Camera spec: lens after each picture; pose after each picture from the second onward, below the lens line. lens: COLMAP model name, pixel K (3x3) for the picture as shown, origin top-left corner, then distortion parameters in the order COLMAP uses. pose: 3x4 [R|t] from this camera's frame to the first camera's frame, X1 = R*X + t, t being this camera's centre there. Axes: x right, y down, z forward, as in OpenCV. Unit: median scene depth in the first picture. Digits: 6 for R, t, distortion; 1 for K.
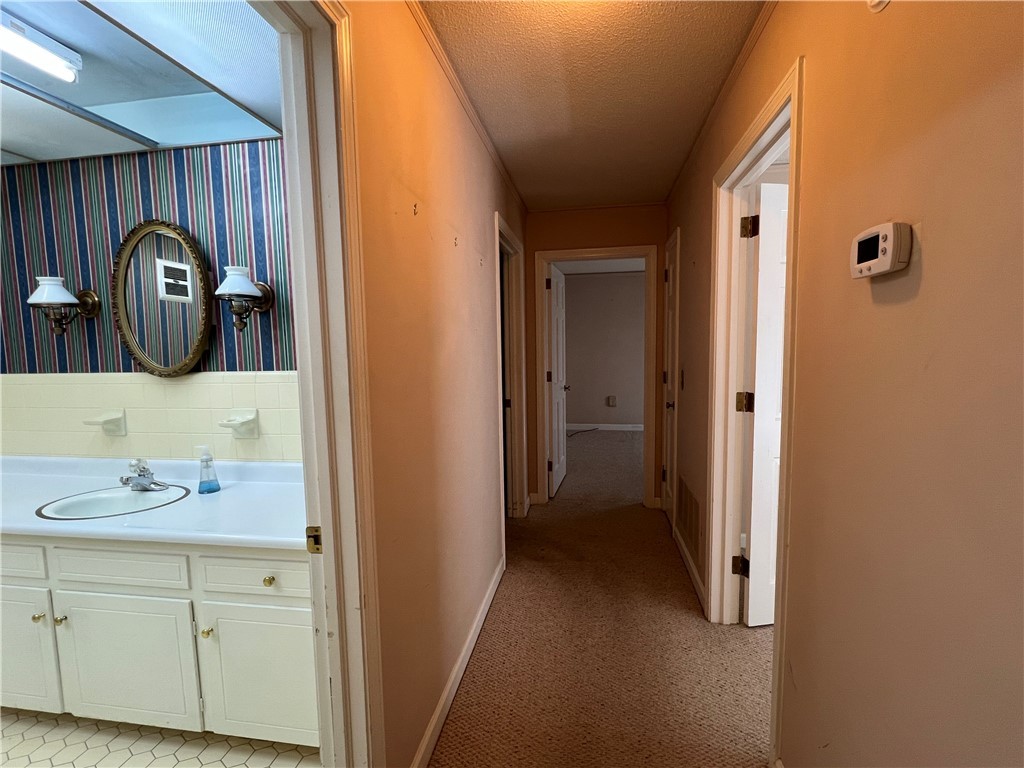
lens RADIAL K [[487.1, 0, 509.7], [0, 487.1, 390.4], [0, 0, 1]] dist [-0.001944, 0.000380]
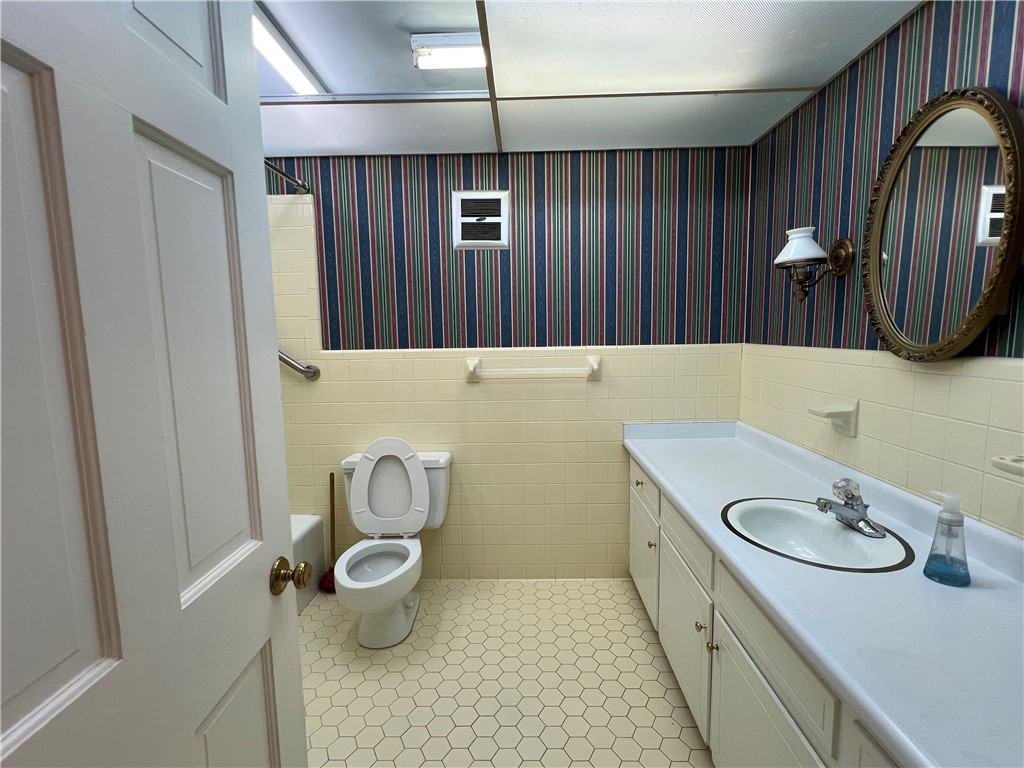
lens RADIAL K [[487.1, 0, 509.7], [0, 487.1, 390.4], [0, 0, 1]] dist [-0.001944, 0.000380]
pose [[0.142957, 0.131502, -0.980954, -0.172635], [-0.079250, 0.989472, 0.121095, -0.024151], [0.986551, 0.060429, 0.151874, 0.401172]]
